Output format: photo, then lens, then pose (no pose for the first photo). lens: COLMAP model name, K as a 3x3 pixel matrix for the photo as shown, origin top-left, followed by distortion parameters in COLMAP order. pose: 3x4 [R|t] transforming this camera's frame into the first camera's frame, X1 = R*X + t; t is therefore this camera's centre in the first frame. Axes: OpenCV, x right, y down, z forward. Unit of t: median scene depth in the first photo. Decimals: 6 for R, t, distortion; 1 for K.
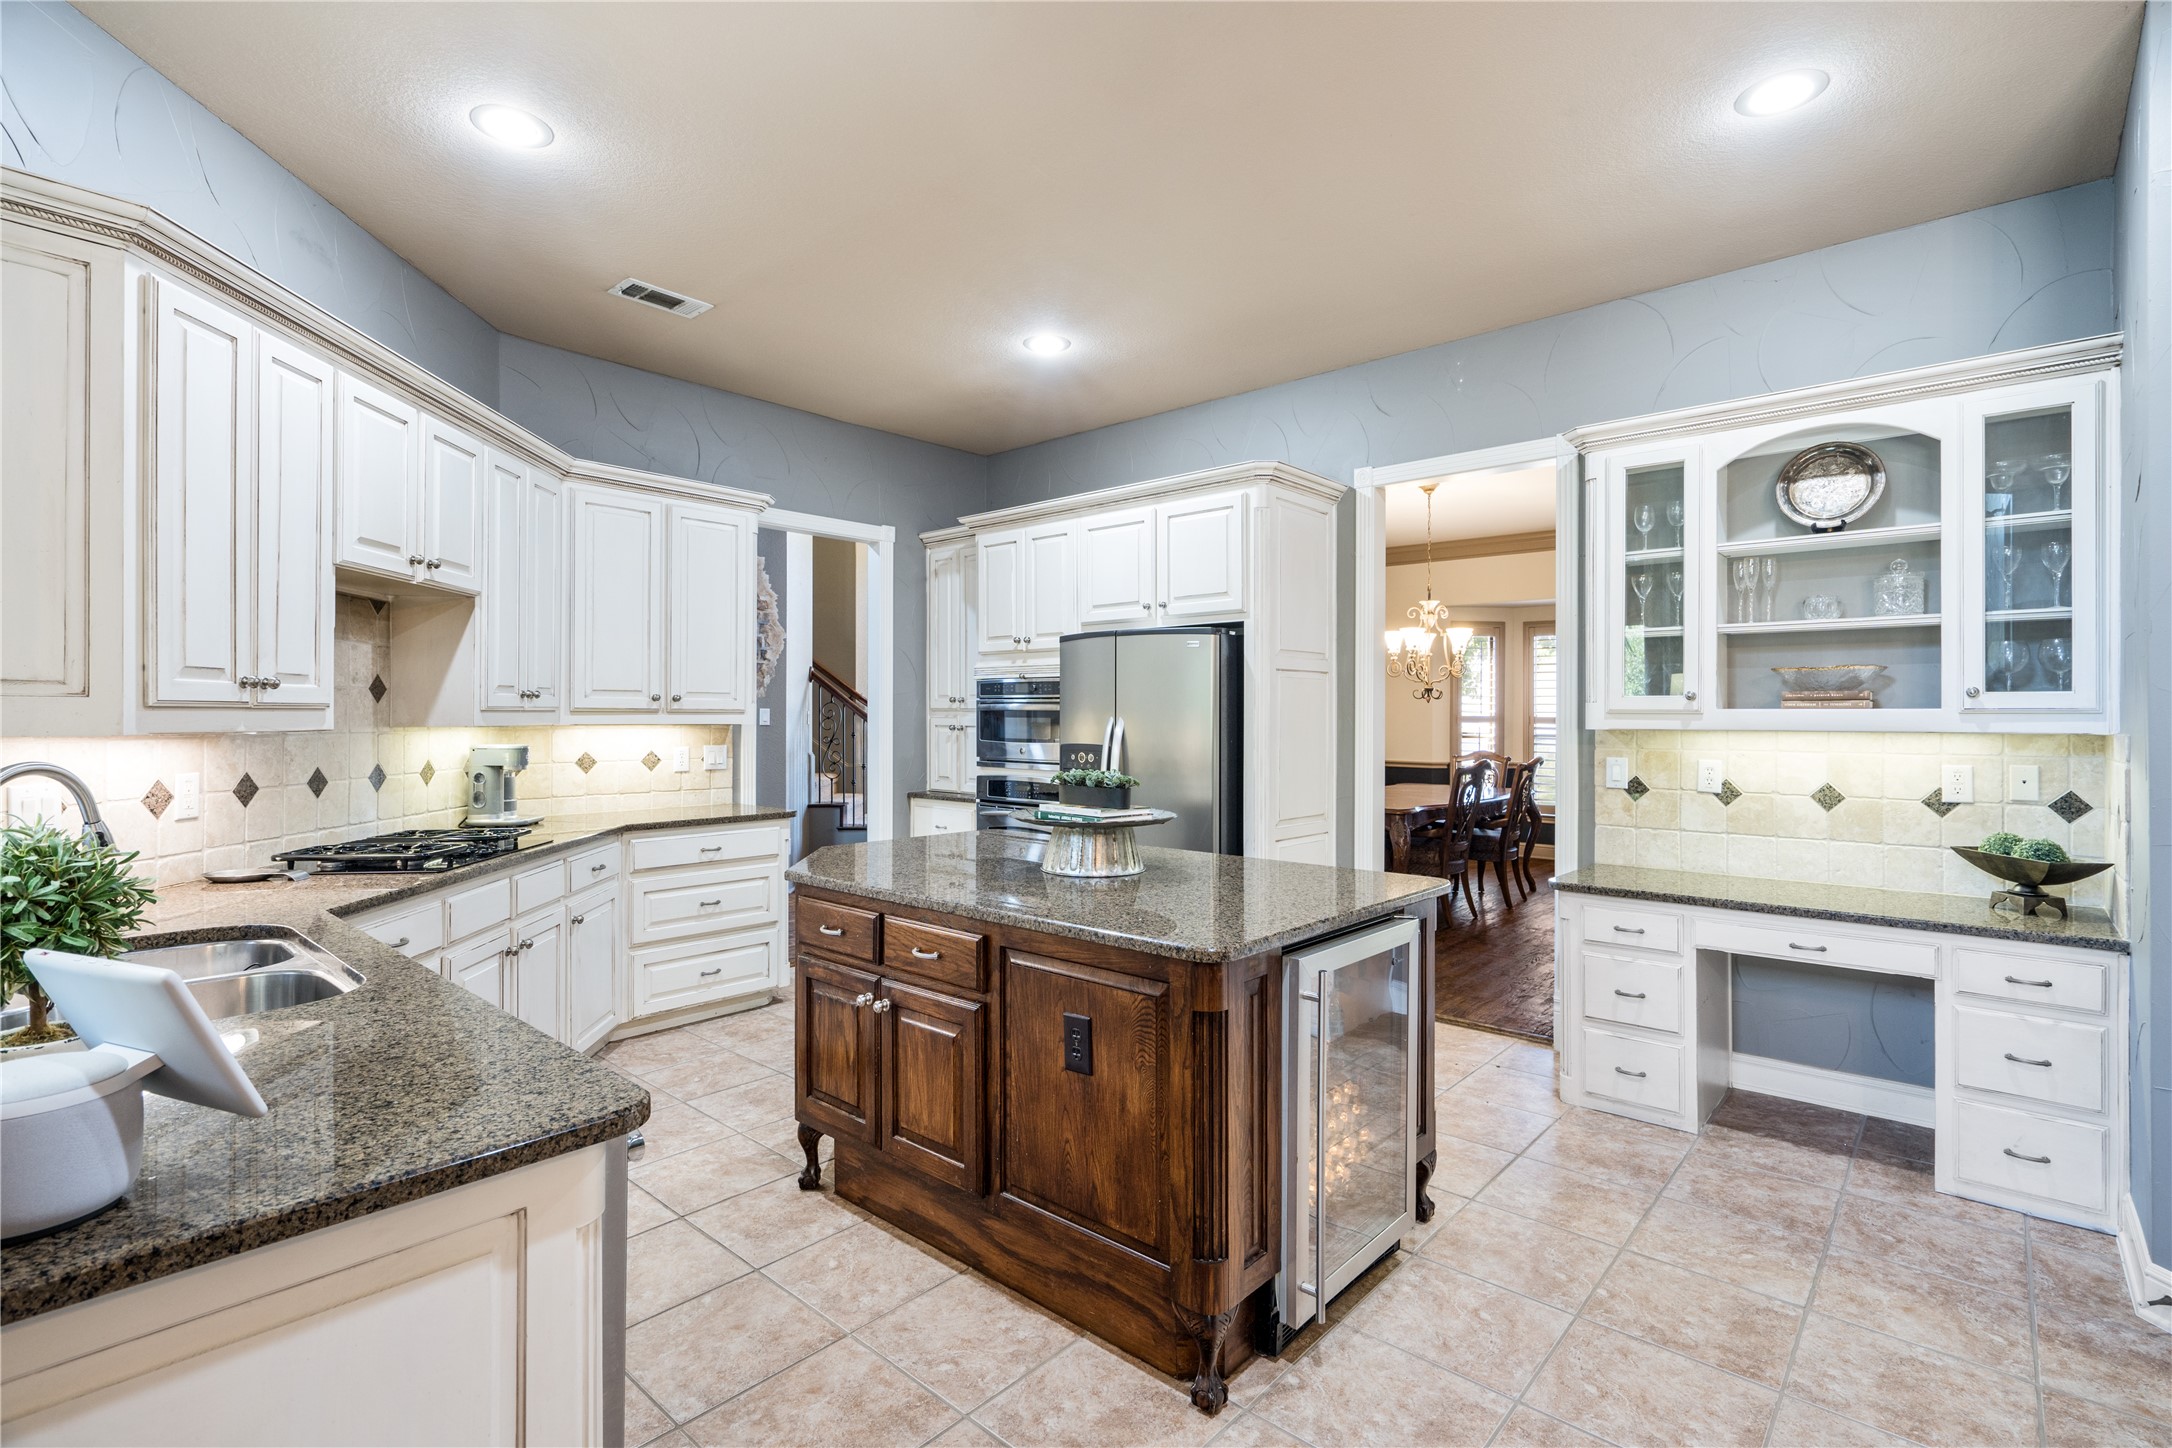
lens RADIAL K [[1020.5, 0, 1089.8], [0, 1020.5, 718.3], [0, 0, 1]] dist [-0.009064, 0.002975]
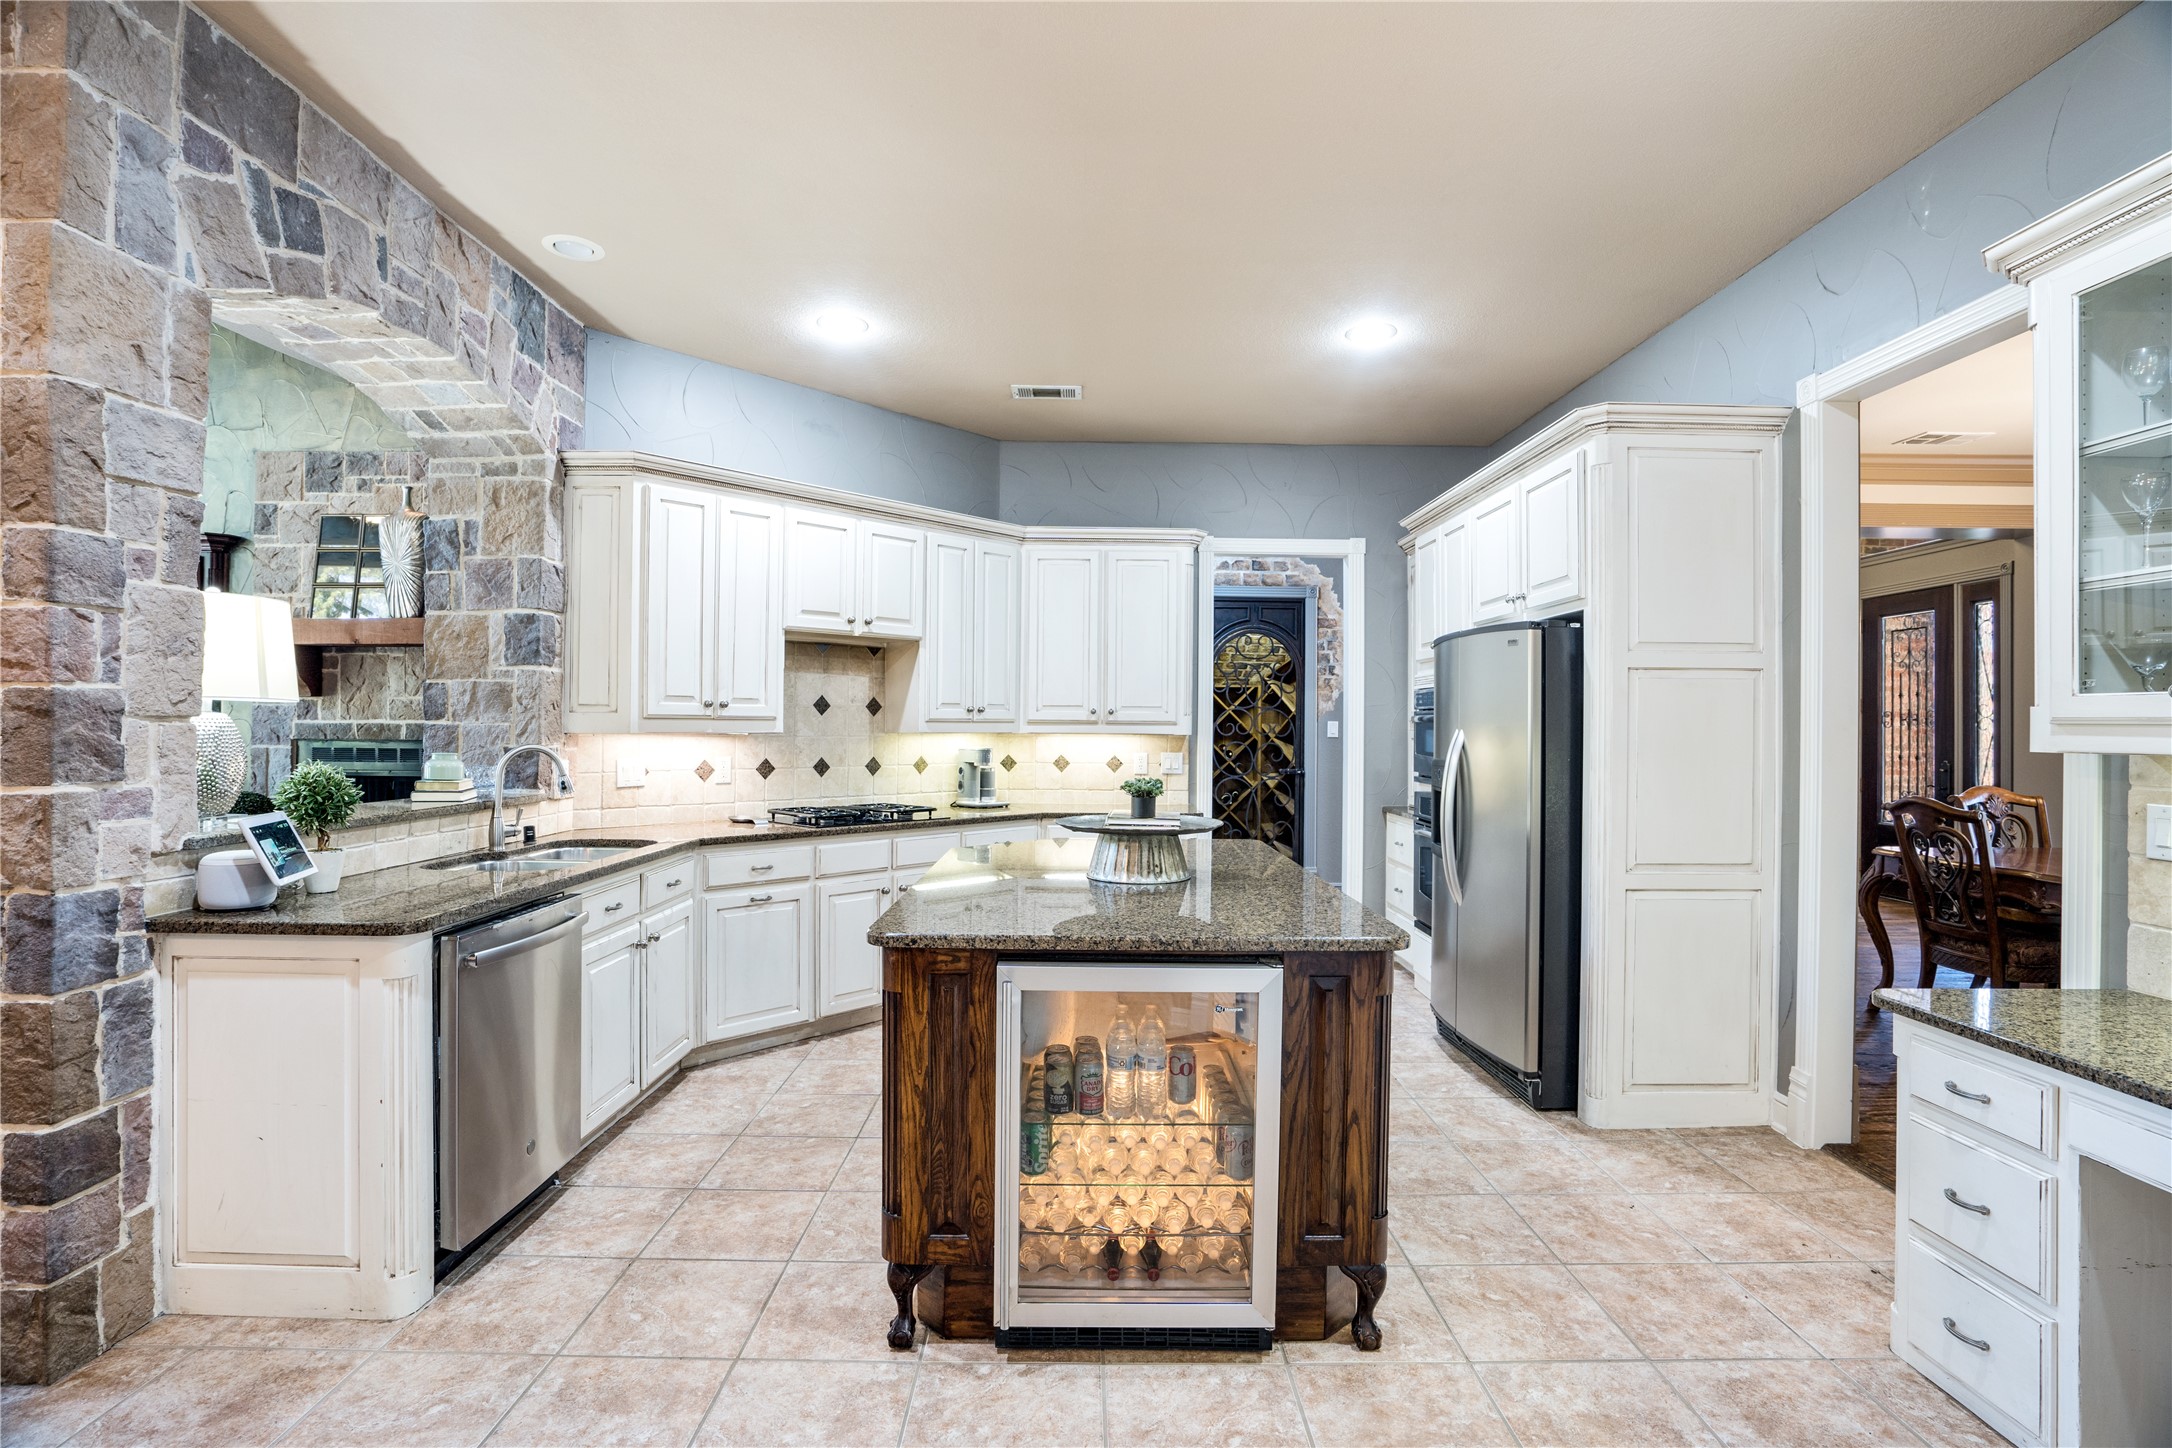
lens RADIAL K [[1020.5, 0, 1083.7], [0, 1020.5, 717.6], [0, 0, 1]] dist [-0.009064, 0.002975]
pose [[0.675748, -0.003301, -0.737125, 0.519200], [-0.007867, 0.999901, -0.011690, 0.001589], [0.737090, 0.013698, 0.675655, 0.187324]]
